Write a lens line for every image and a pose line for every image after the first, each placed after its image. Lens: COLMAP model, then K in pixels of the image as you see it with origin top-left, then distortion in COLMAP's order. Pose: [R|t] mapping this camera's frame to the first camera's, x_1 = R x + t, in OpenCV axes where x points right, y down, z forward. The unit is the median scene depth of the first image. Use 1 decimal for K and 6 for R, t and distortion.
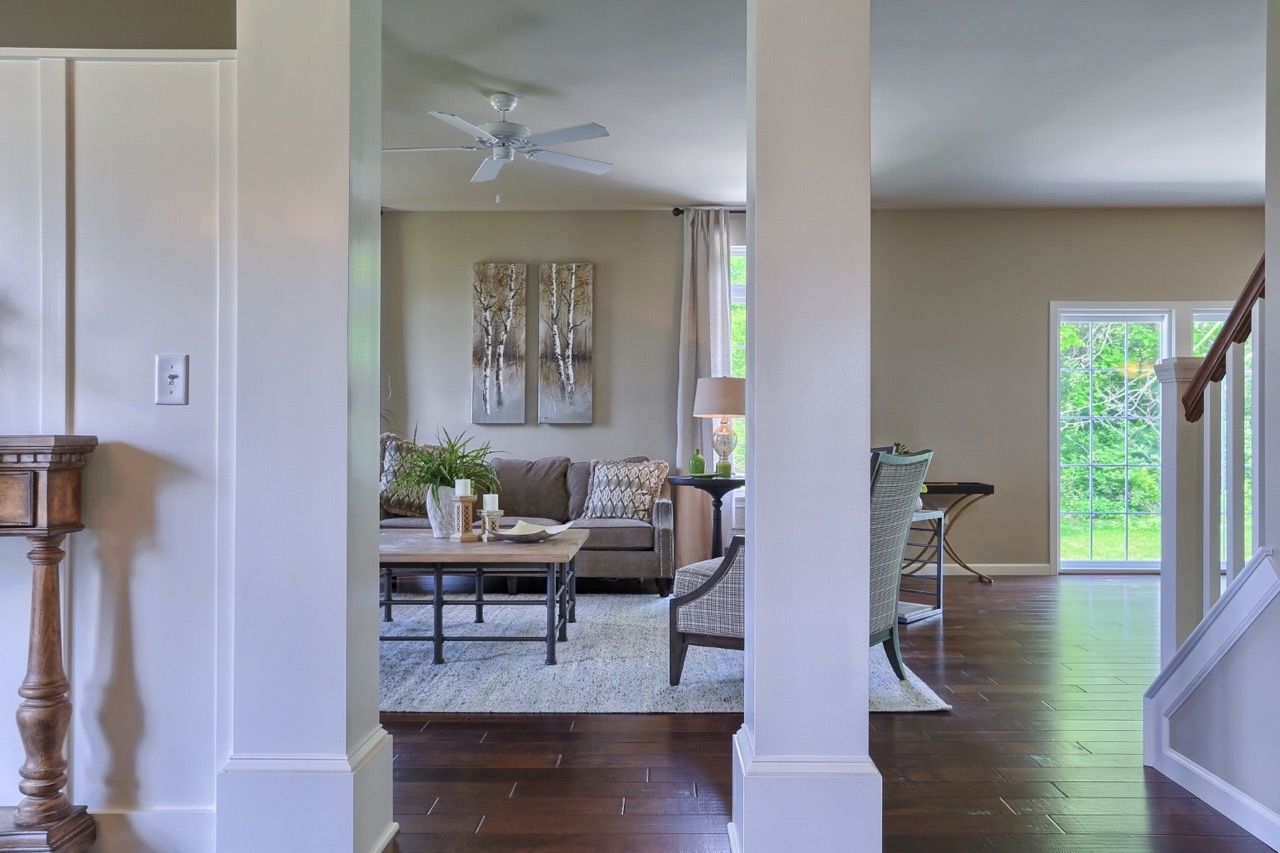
lens RADIAL K [[935.3, 0, 640.0], [0, 935.3, 426.5], [0, 0, 1]] dist [-0.000491, -0.000479]
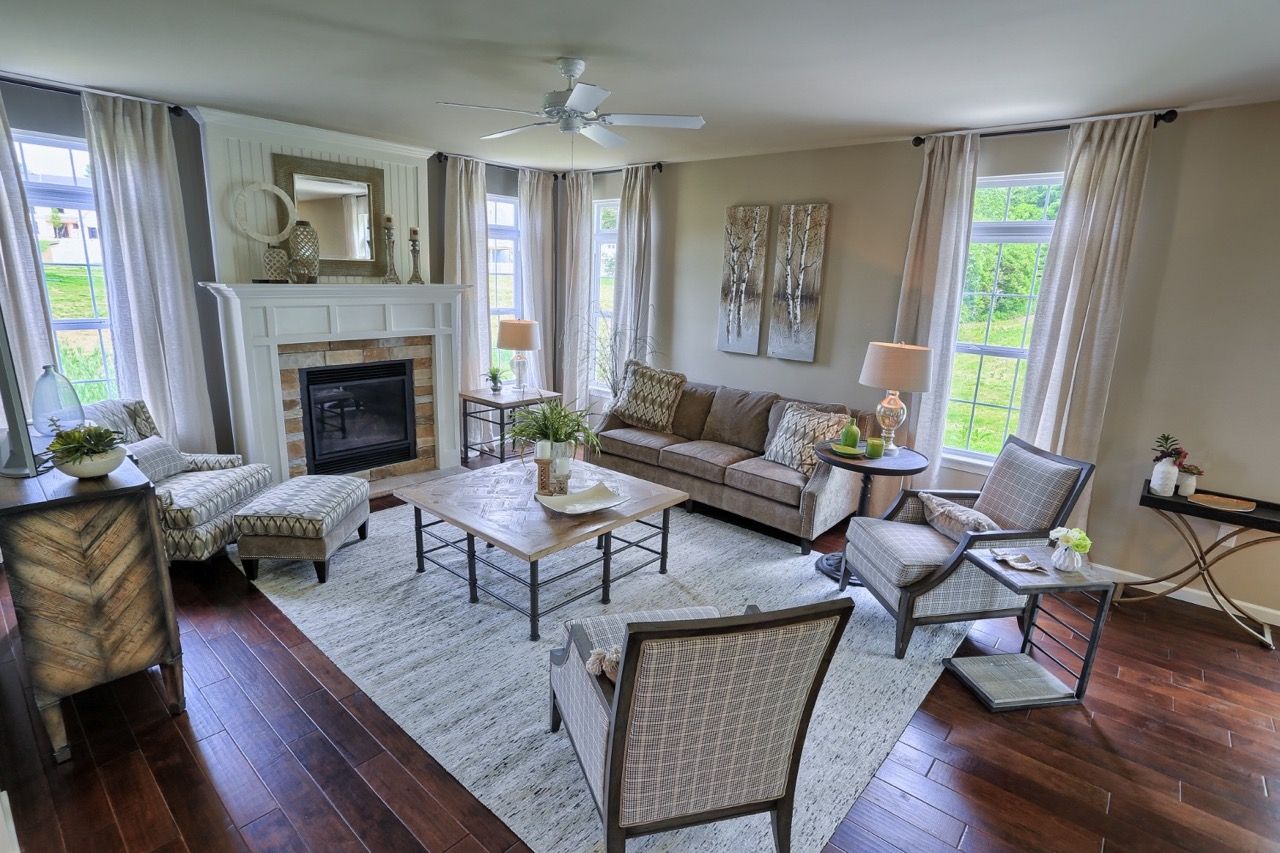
lens RADIAL K [[611.5, 0, 640.0], [0, 611.5, 426.5], [0, 0, 1]] dist [-0.023424, 0.001178]
pose [[0.787191, 0.173504, -0.591799, 0.216900], [-0.030020, 0.969251, 0.244235, -0.095664], [0.615978, -0.174494, 0.768195, 0.333287]]
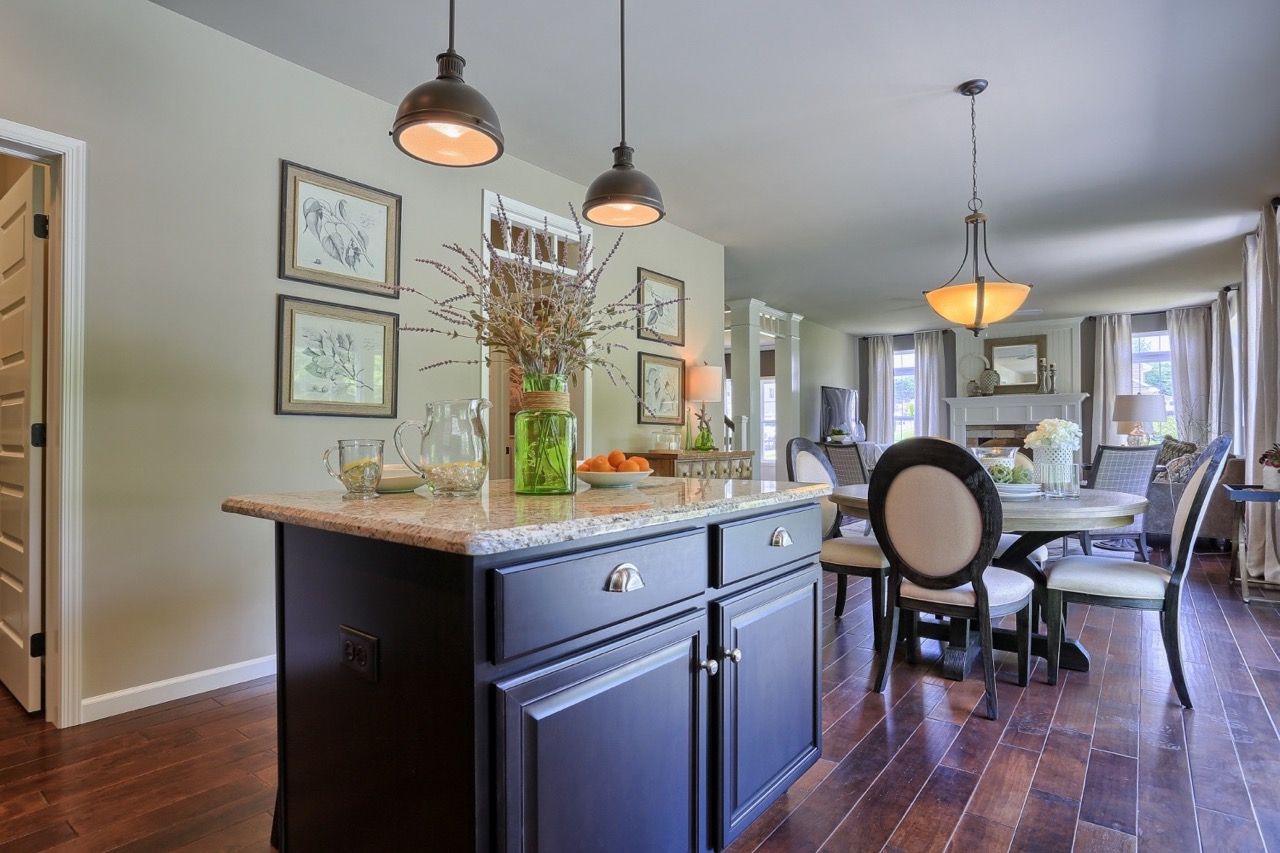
lens RADIAL K [[668.9, 0, 640.0], [0, 668.9, 426.5], [0, 0, 1]] dist [-0.025816, 0.001206]
pose [[-0.580898, -0.005477, -0.813958, 1.127050], [0.008200, 0.999887, -0.012580, -0.001792], [0.813935, -0.013982, -0.580788, 0.844459]]
